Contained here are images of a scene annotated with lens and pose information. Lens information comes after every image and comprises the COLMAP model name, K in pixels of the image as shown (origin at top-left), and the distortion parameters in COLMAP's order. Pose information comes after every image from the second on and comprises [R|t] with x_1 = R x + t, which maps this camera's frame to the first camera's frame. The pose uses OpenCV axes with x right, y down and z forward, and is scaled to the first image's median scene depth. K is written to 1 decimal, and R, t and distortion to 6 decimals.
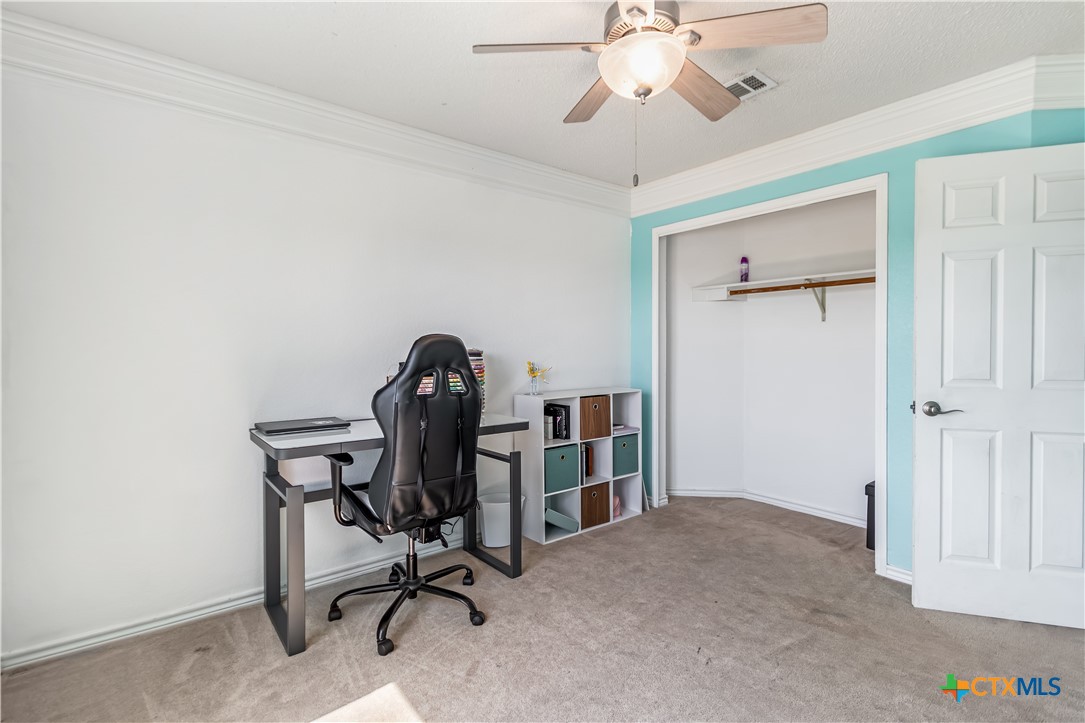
lens RADIAL K [[508.7, 0, 549.5], [0, 508.7, 353.5], [0, 0, 1]] dist [0.002663, 0.000633]
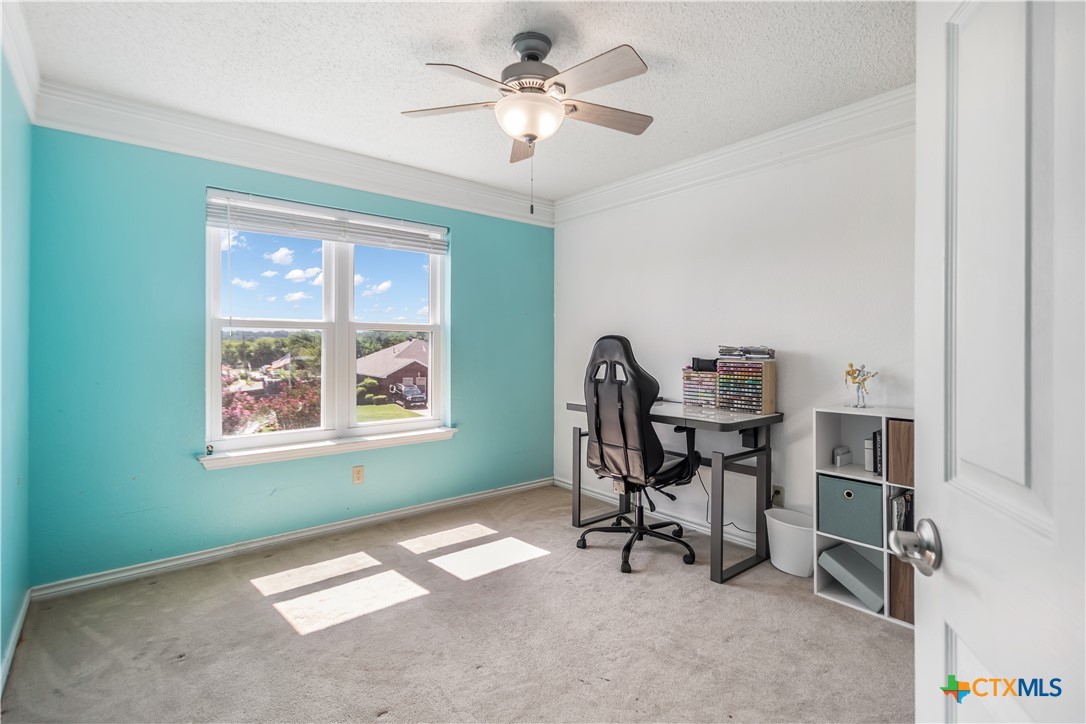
lens RADIAL K [[509.2, 0, 550.0], [0, 509.2, 354.0], [0, 0, 1]] dist [0.002663, 0.000633]
pose [[0.009245, 0.009445, -0.999913, 0.903090], [-0.008531, 0.999920, 0.009366, -0.000800], [0.999921, 0.008443, 0.009325, 0.676216]]
